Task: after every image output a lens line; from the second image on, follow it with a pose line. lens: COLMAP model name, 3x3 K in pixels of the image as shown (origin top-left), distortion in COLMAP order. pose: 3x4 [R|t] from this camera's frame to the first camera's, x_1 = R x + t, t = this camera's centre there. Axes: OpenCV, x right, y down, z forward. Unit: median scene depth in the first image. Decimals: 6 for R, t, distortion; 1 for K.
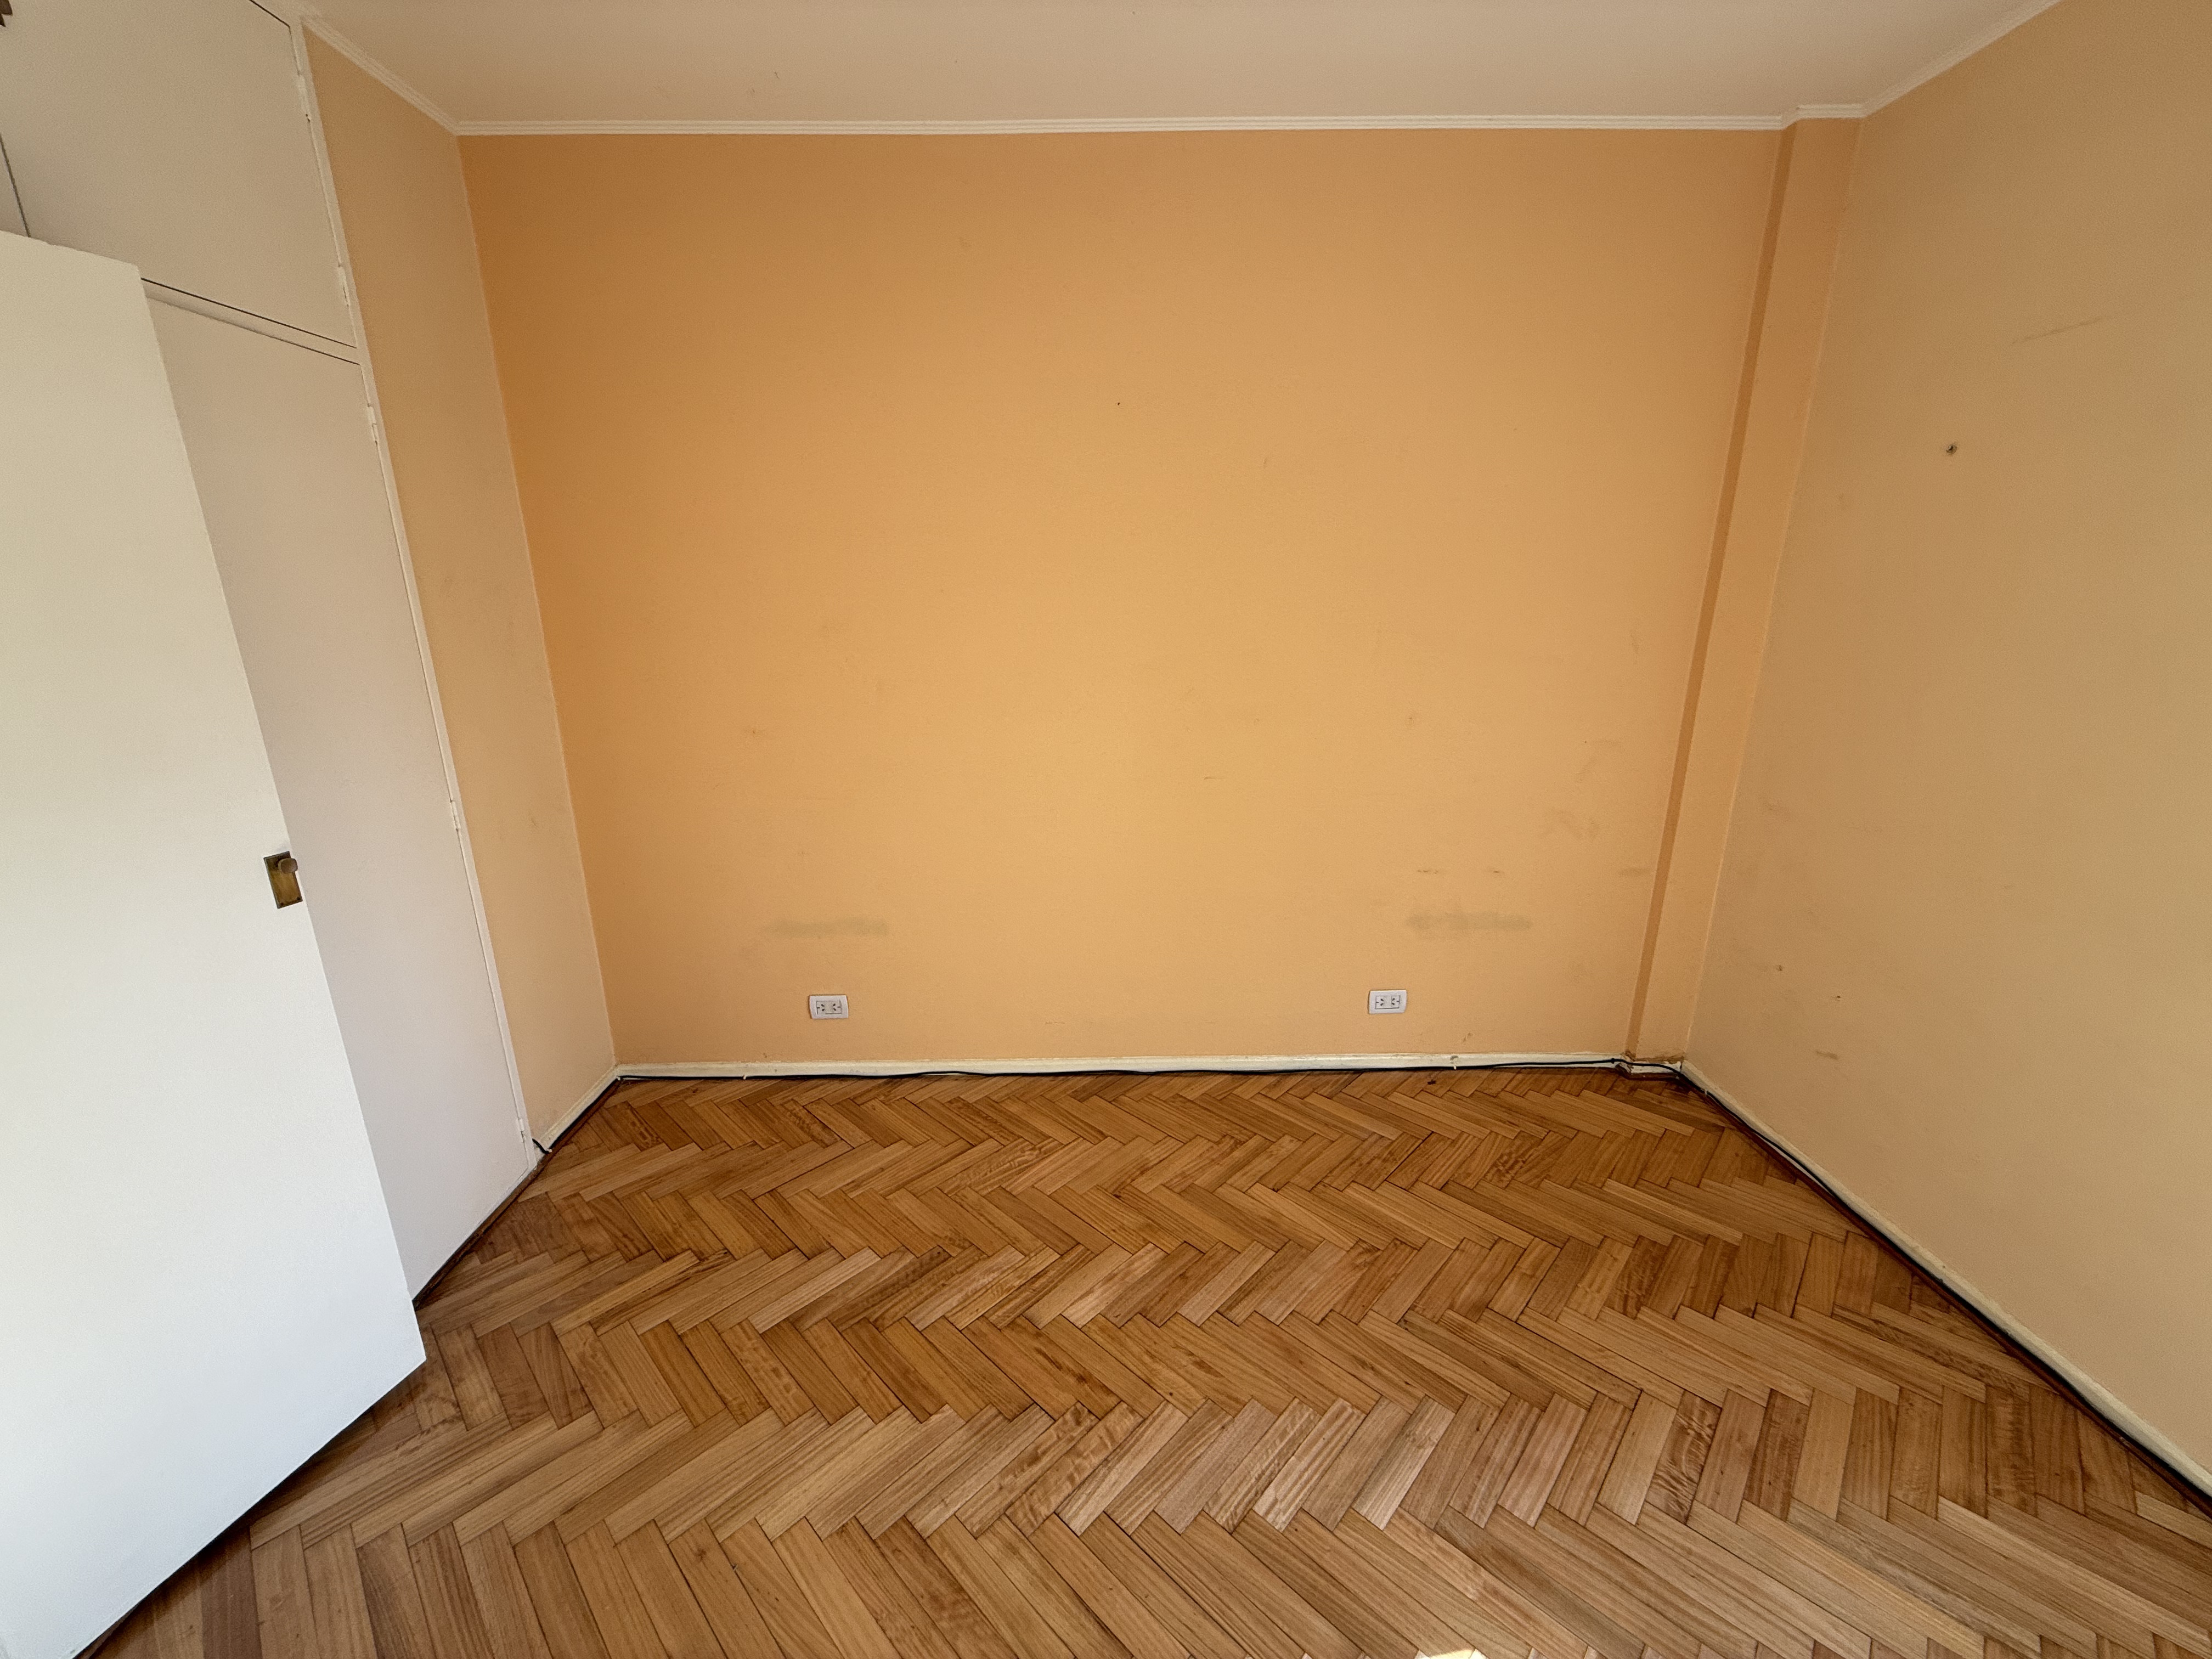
lens RADIAL K [[878.1, 0, 1096.0], [0, 878.1, 828.6], [0, 0, 1]] dist [0.000293, -0.000909]
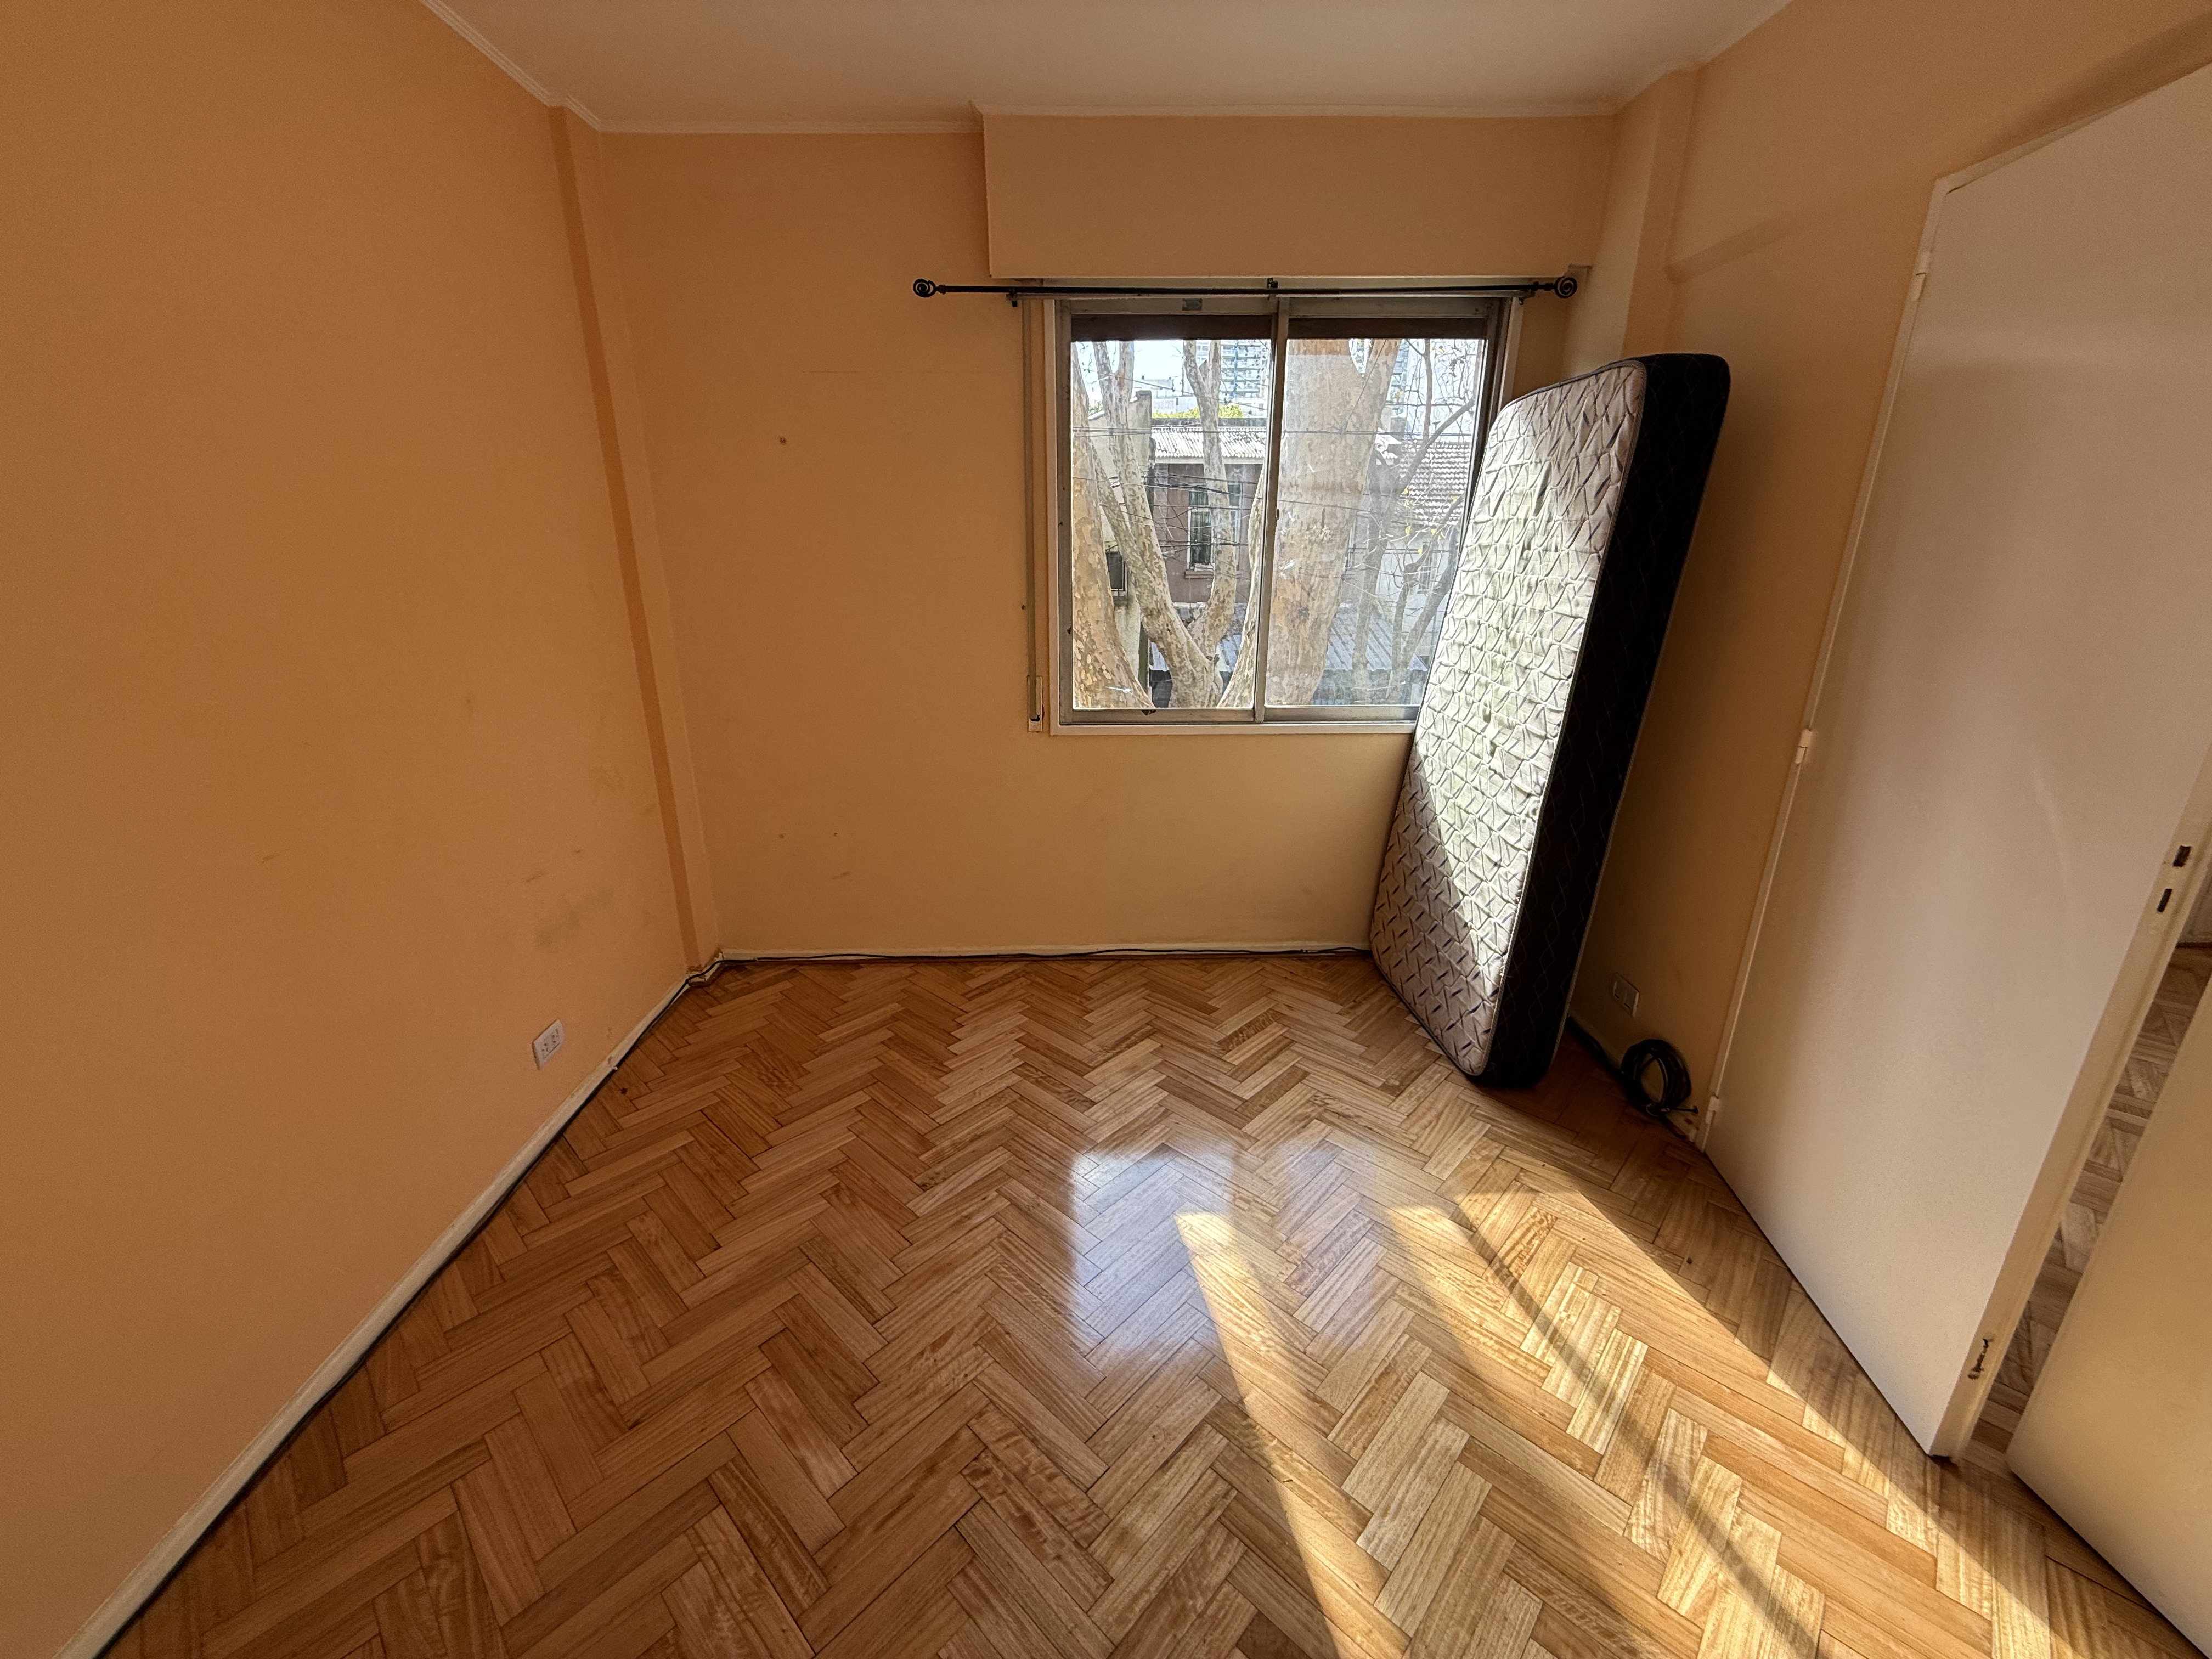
lens RADIAL K [[878.1, 0, 1104.9], [0, 878.1, 825.3], [0, 0, 1]] dist [0.000293, -0.000909]
pose [[-0.014980, -0.296915, 0.954786, -0.587906], [0.266714, 0.919109, 0.290005, -0.132981], [-0.963659, 0.258999, 0.065424, 0.569312]]
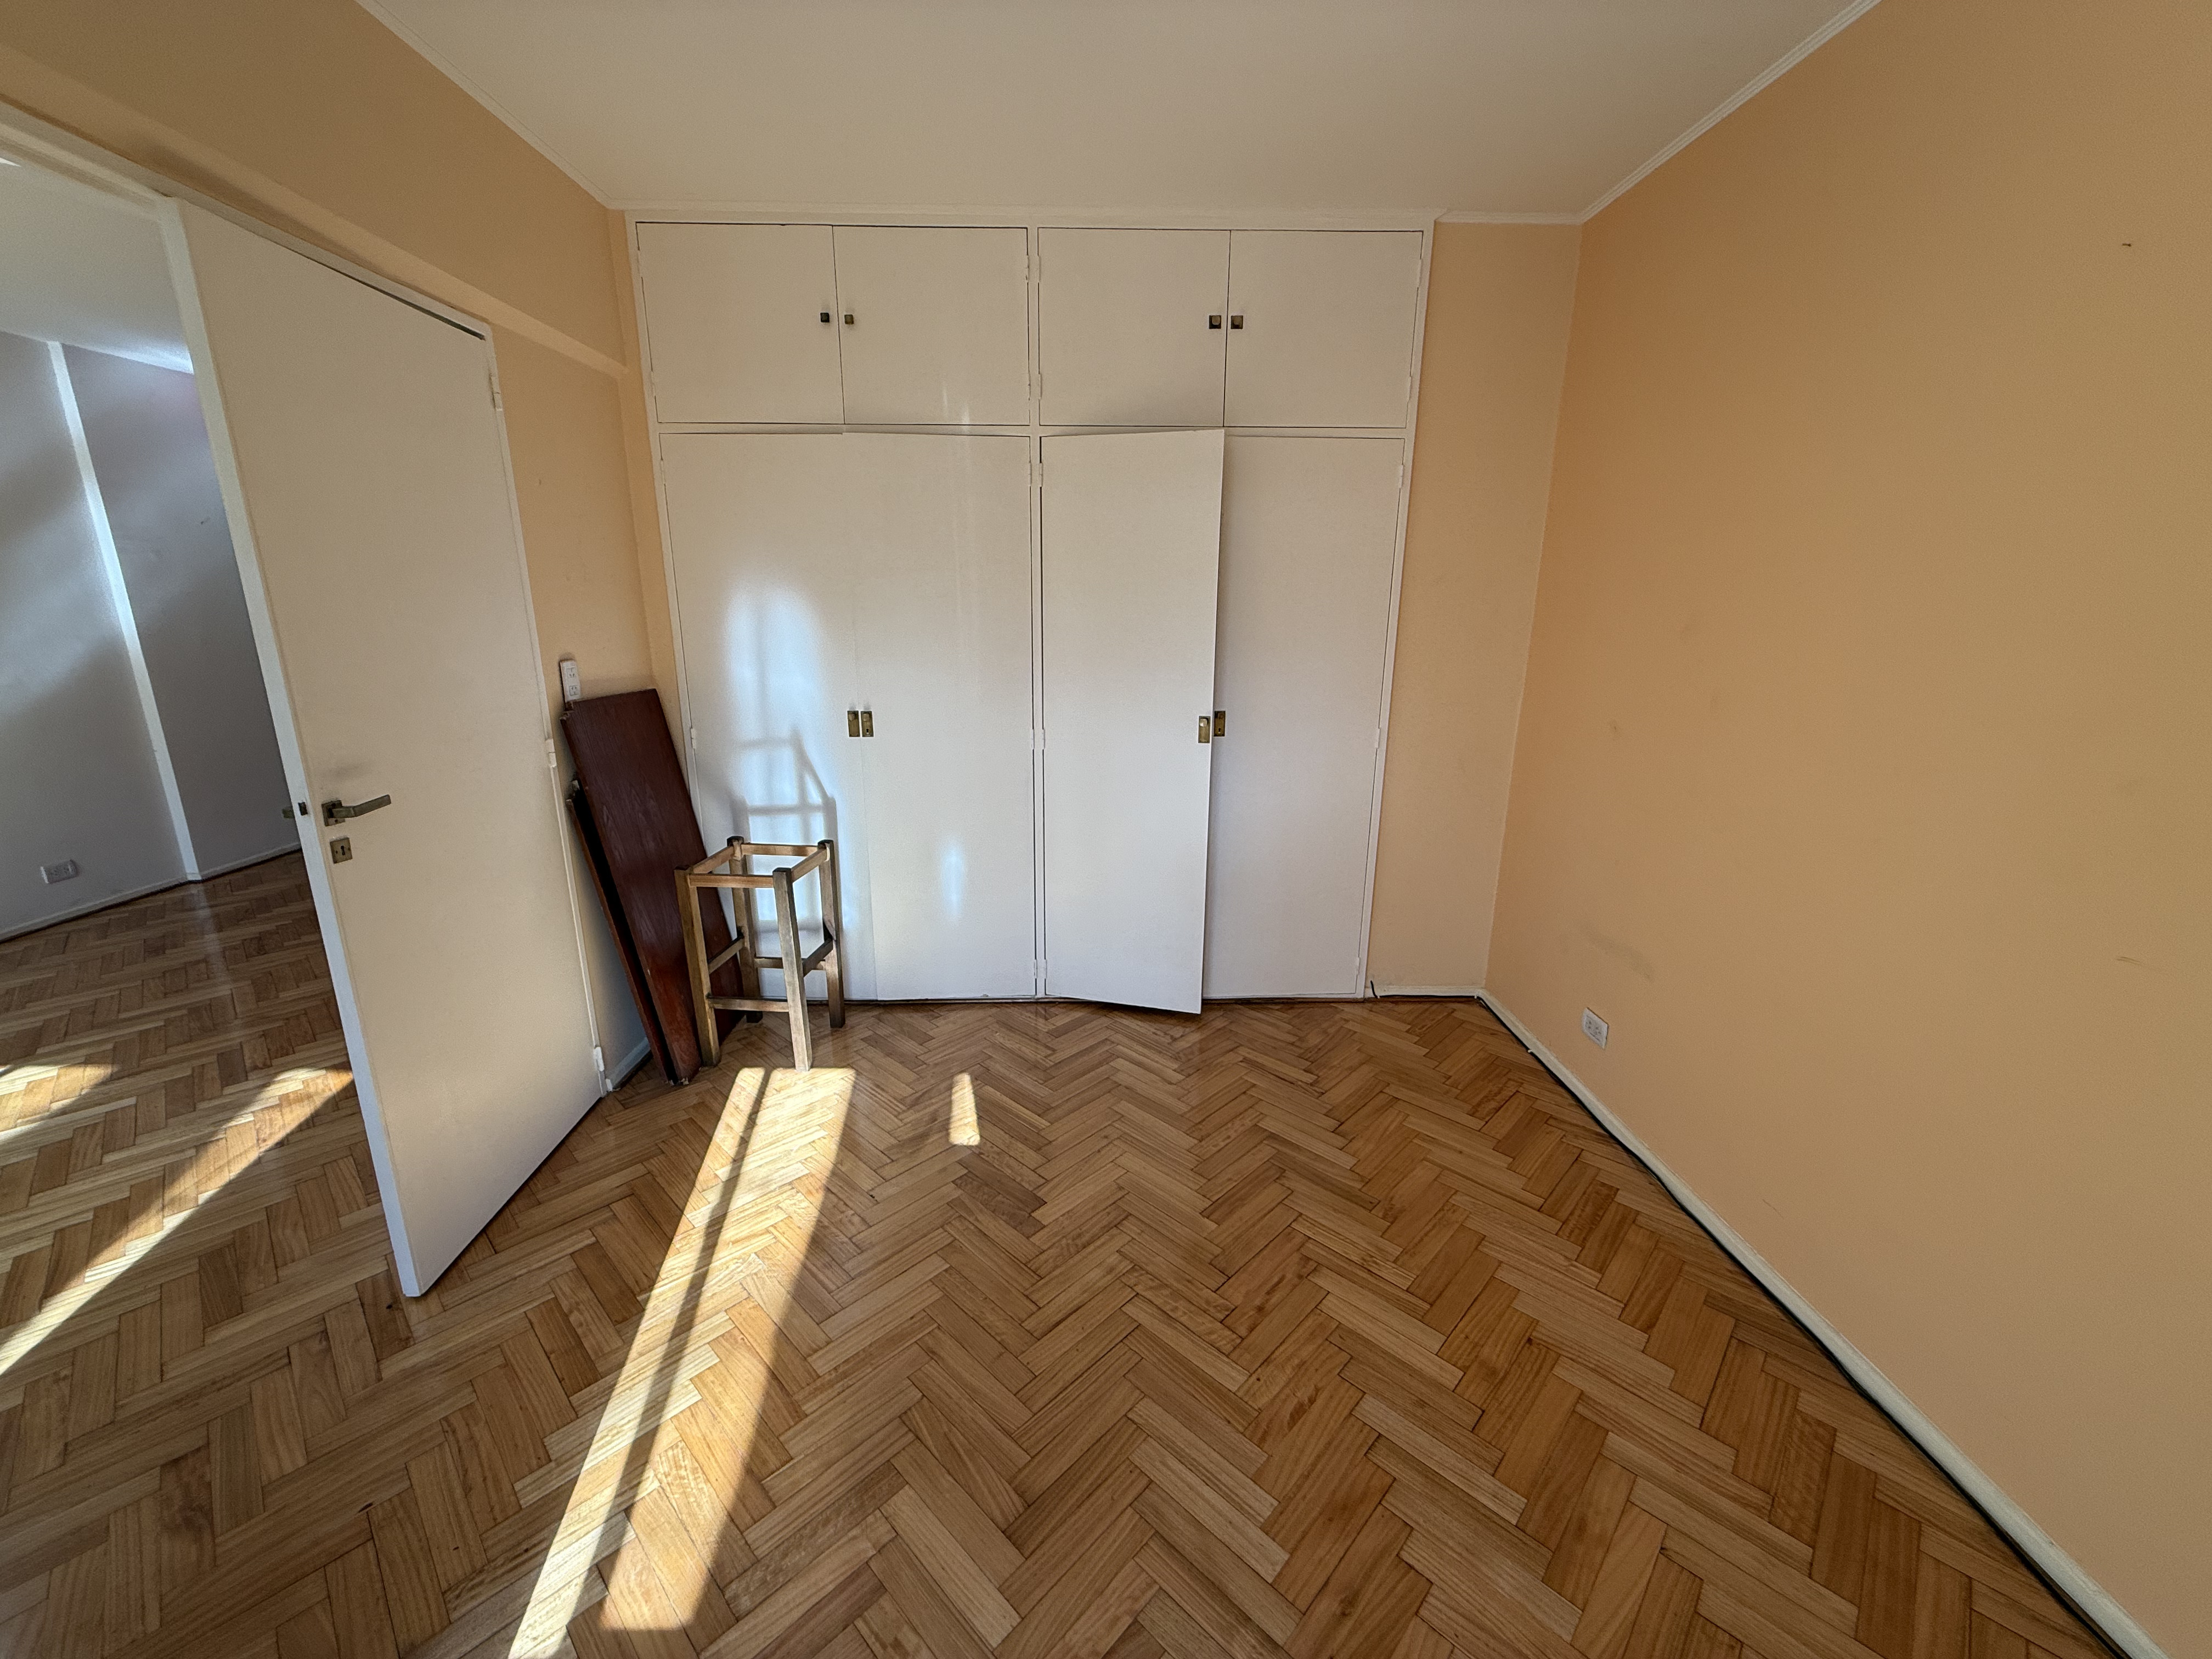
lens RADIAL K [[878.1, 0, 1094.2], [0, 878.1, 828.0], [0, 0, 1]] dist [0.000293, -0.000909]
pose [[-0.004348, 0.257396, -0.966296, 0.798771], [-0.269735, 0.930186, 0.248991, -0.123903], [0.962925, 0.261726, 0.065384, 0.529046]]
